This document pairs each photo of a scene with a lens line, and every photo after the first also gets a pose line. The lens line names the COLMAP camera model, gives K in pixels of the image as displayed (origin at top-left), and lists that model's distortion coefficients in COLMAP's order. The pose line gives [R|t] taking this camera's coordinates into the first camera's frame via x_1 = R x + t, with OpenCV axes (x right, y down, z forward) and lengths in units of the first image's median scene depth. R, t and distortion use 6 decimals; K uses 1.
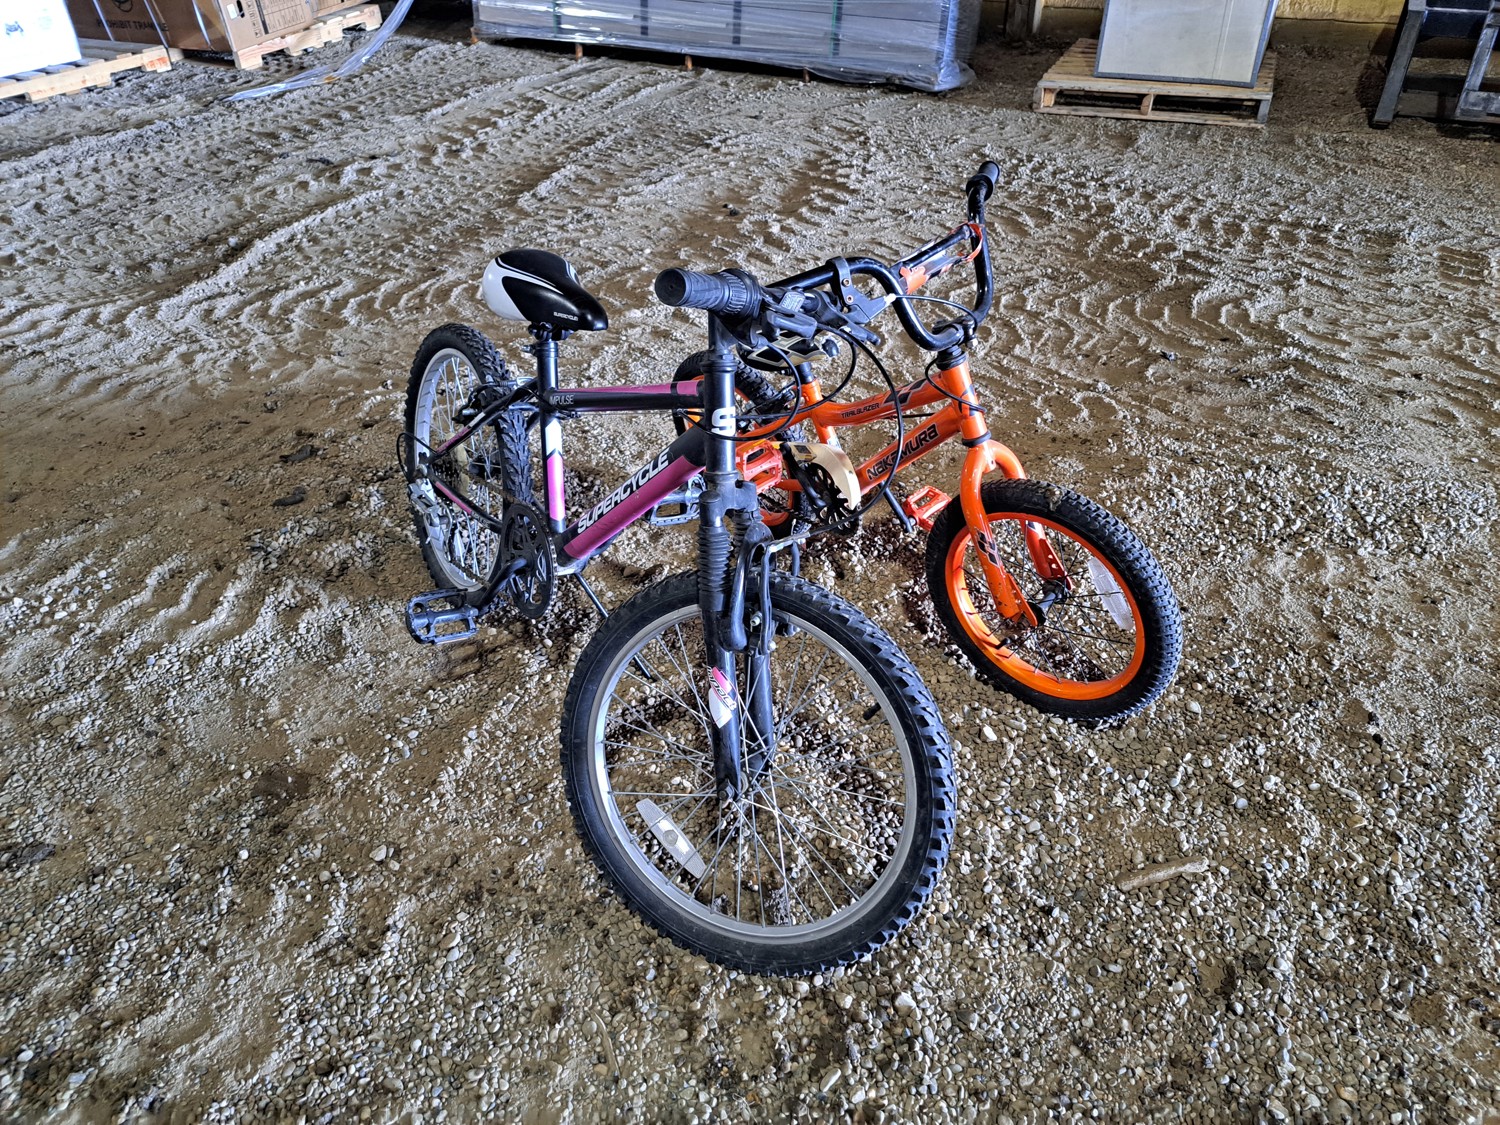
lens RADIAL K [[1062.7, 0, 760.4], [0, 1062.7, 557.4], [0, 0, 1]] dist [0.055635, -0.051181]
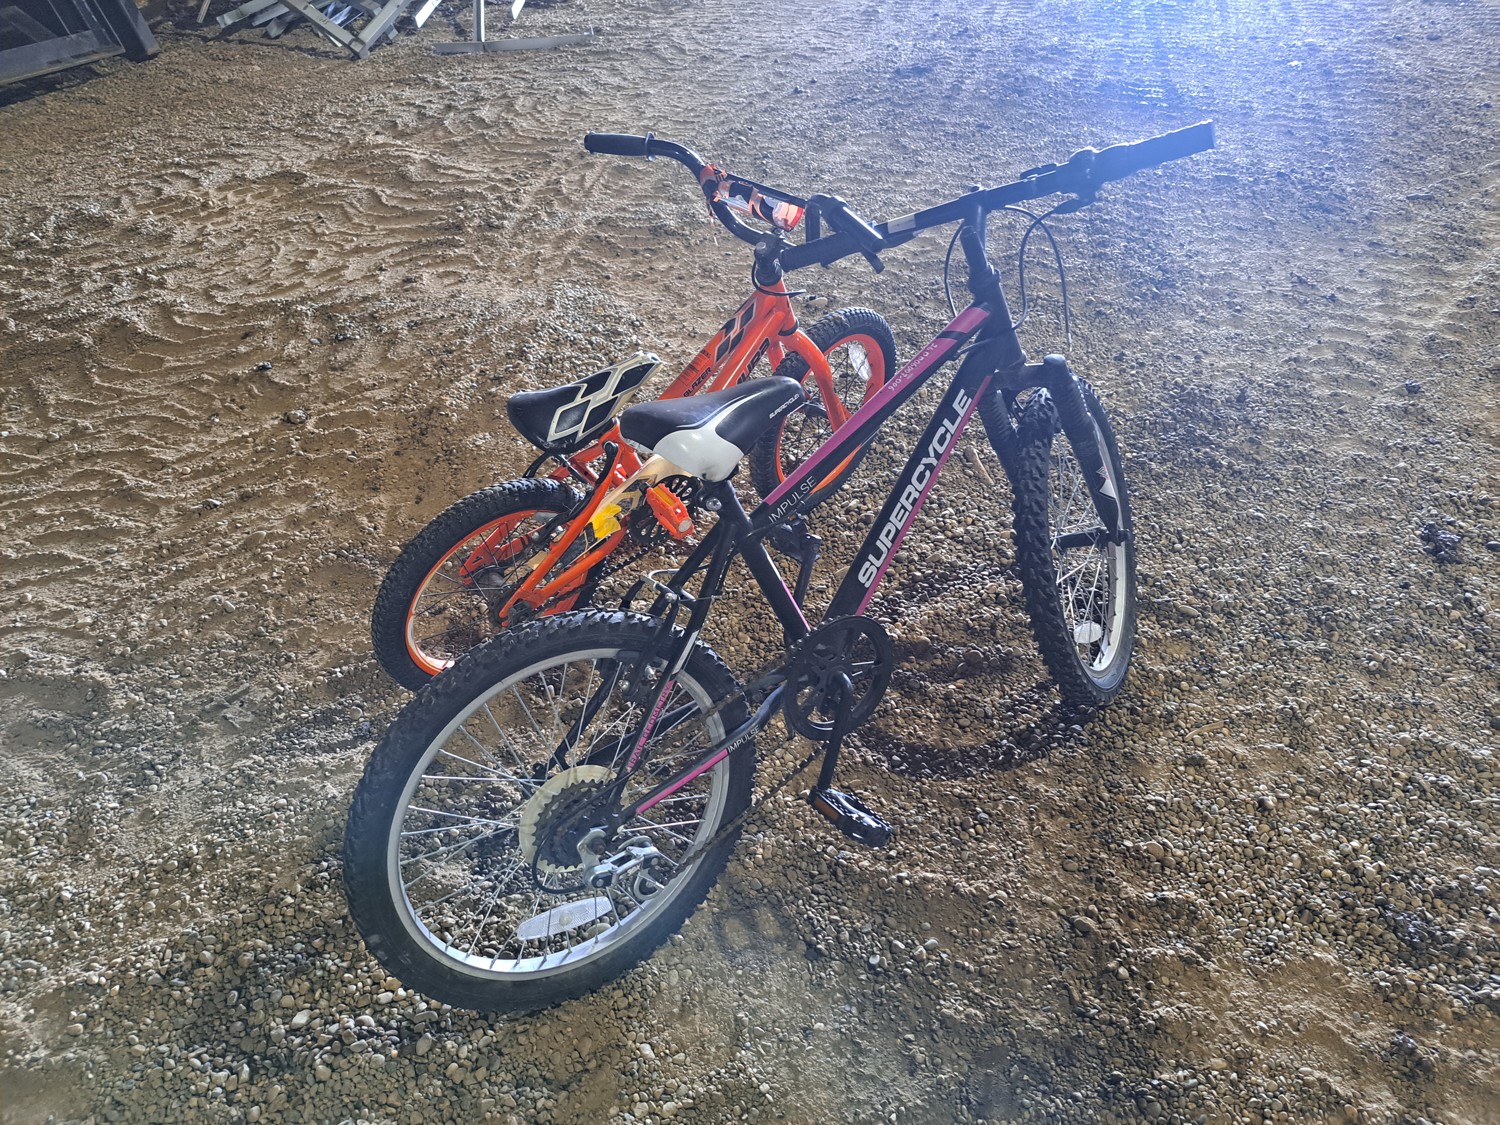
lens RADIAL K [[1085.1, 0, 757.1], [0, 1085.1, 562.2], [0, 0, 1]] dist [0.054834, -0.058209]
pose [[-0.001956, -0.614386, 0.789003, -0.415920], [0.594529, 0.633703, 0.494930, -0.257303], [-0.804072, 0.470054, 0.364031, 0.334368]]
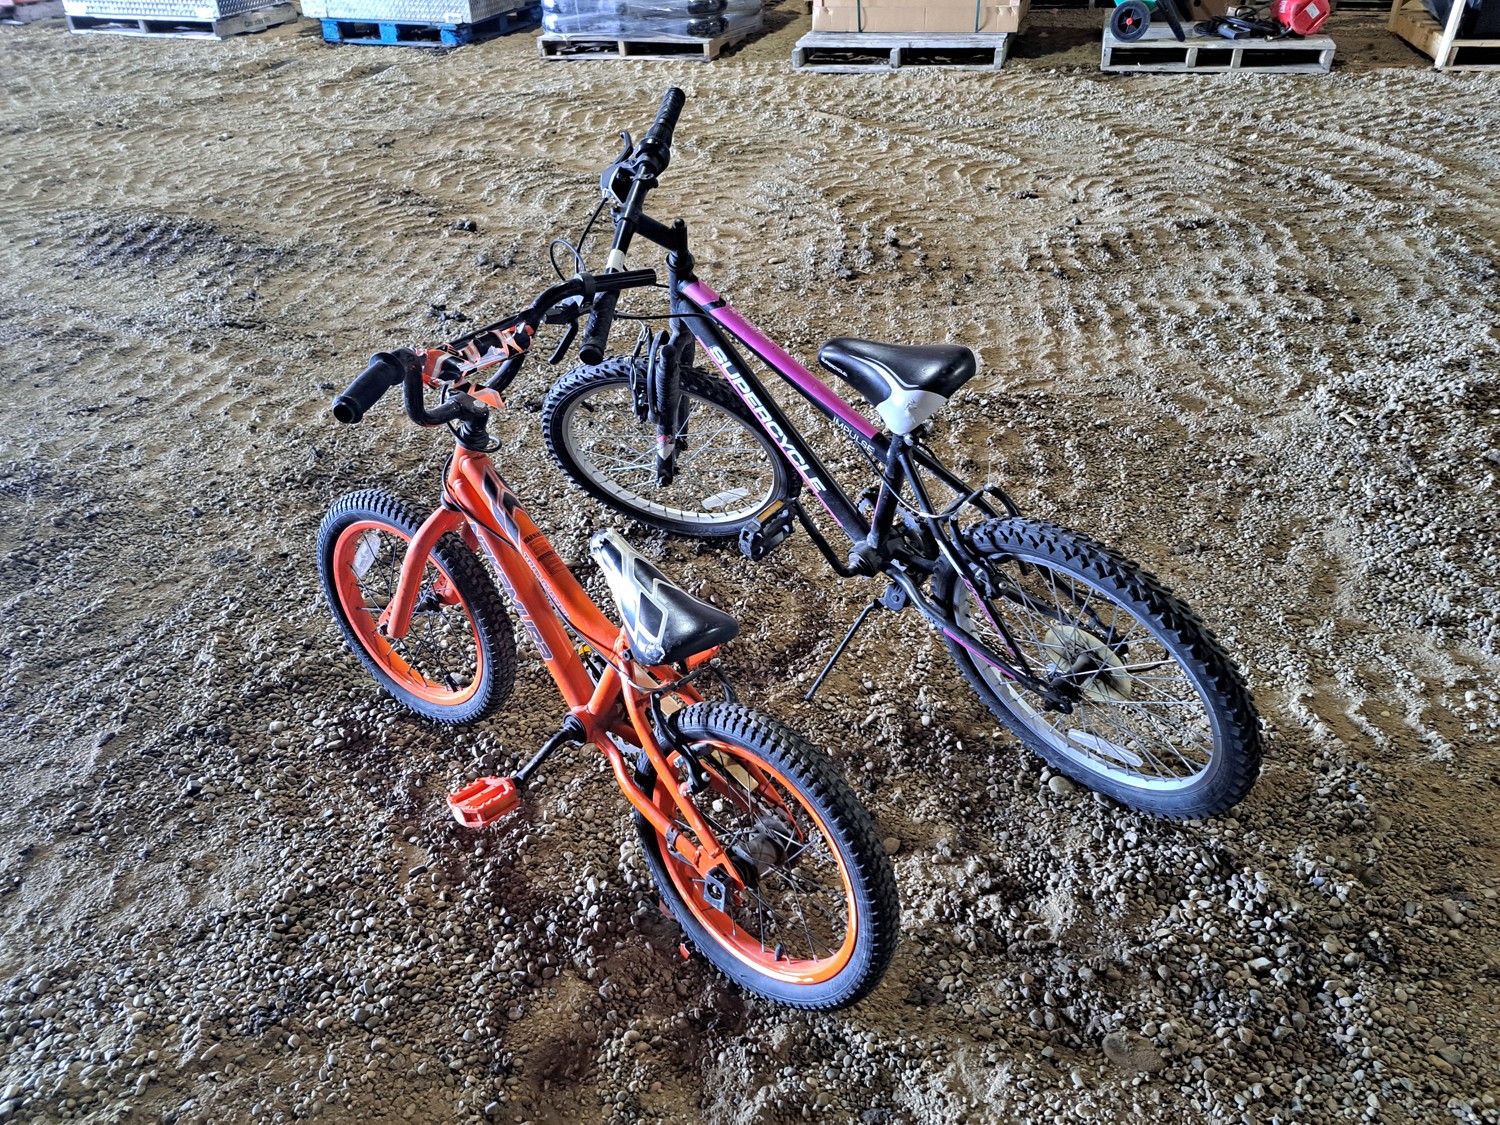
lens RADIAL K [[1065.6, 0, 750.0], [0, 1065.6, 562.5], [0, 0, 1]] dist [0.049774, -0.042418]
pose [[-0.987797, 0.115089, -0.104940, 0.022394], [-0.060321, 0.338496, 0.939033, -0.483543], [0.143594, 0.933903, -0.327423, 0.660003]]
